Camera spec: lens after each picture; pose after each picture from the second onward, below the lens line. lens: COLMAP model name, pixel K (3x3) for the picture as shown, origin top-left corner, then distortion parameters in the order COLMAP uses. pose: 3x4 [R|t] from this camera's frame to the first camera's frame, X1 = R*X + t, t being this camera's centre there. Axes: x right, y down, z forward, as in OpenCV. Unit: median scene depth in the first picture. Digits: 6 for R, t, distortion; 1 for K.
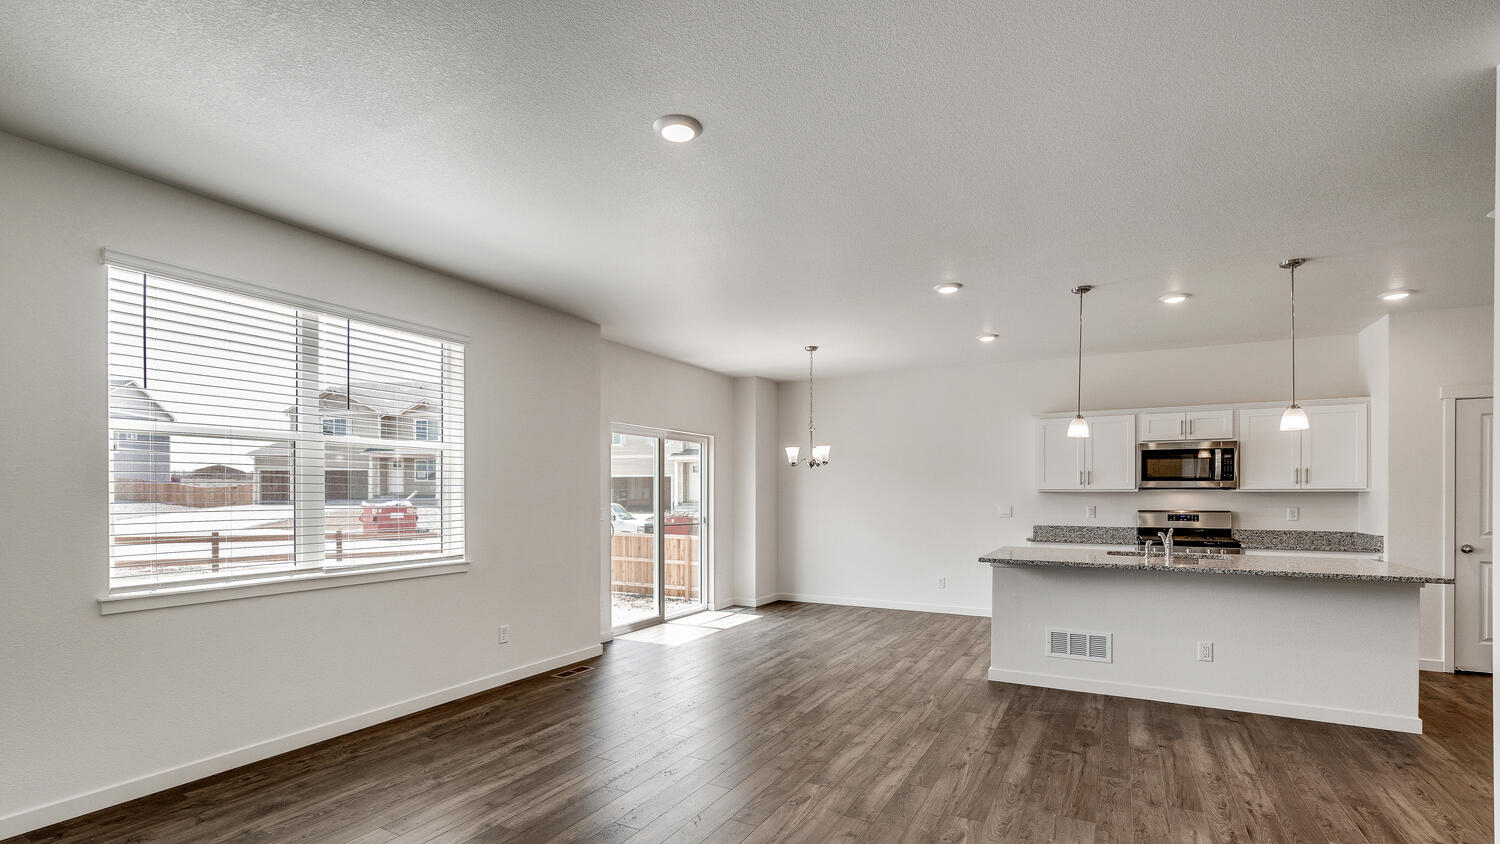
lens RADIAL K [[680.9, 0, 748.6], [0, 680.9, 503.5], [0, 0, 1]] dist [-0.000410, 0.000019]
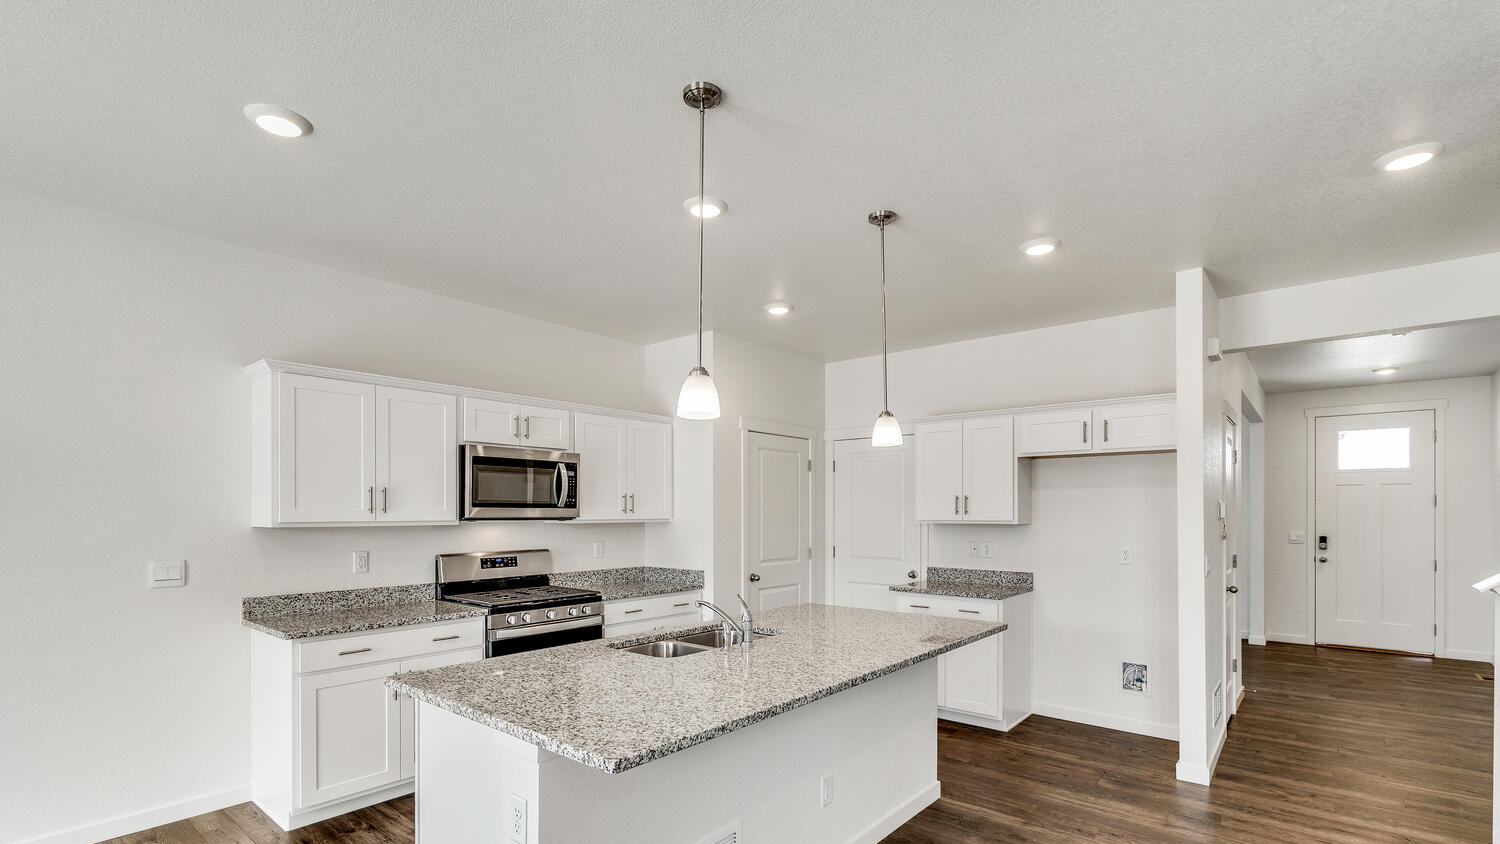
lens RADIAL K [[680.9, 0, 748.6], [0, 680.9, 503.5], [0, 0, 1]] dist [-0.000410, 0.000019]
pose [[0.197360, 0.015683, 0.980206, 0.033447], [0.014956, 0.999707, -0.019006, -0.020803], [-0.980217, 0.018411, 0.197068, 0.637377]]
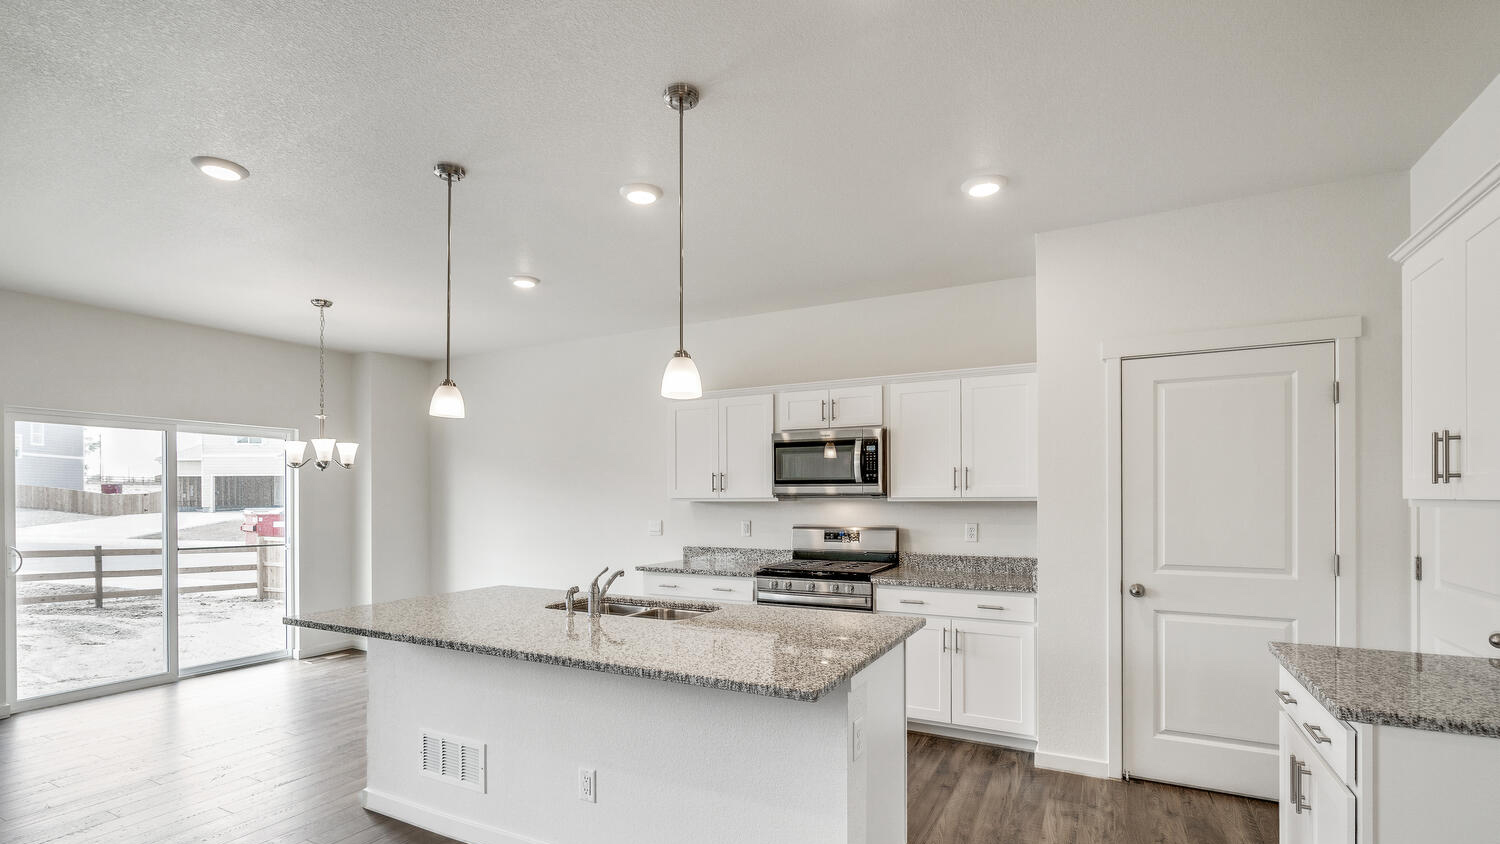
lens RADIAL K [[680.9, 0, 748.6], [0, 680.9, 503.5], [0, 0, 1]] dist [-0.000410, 0.000019]
pose [[0.999941, -0.004721, 0.009826, 0.540023], [0.004775, 0.999974, -0.005469, -0.010977], [-0.009800, 0.005516, 0.999937, 0.282285]]
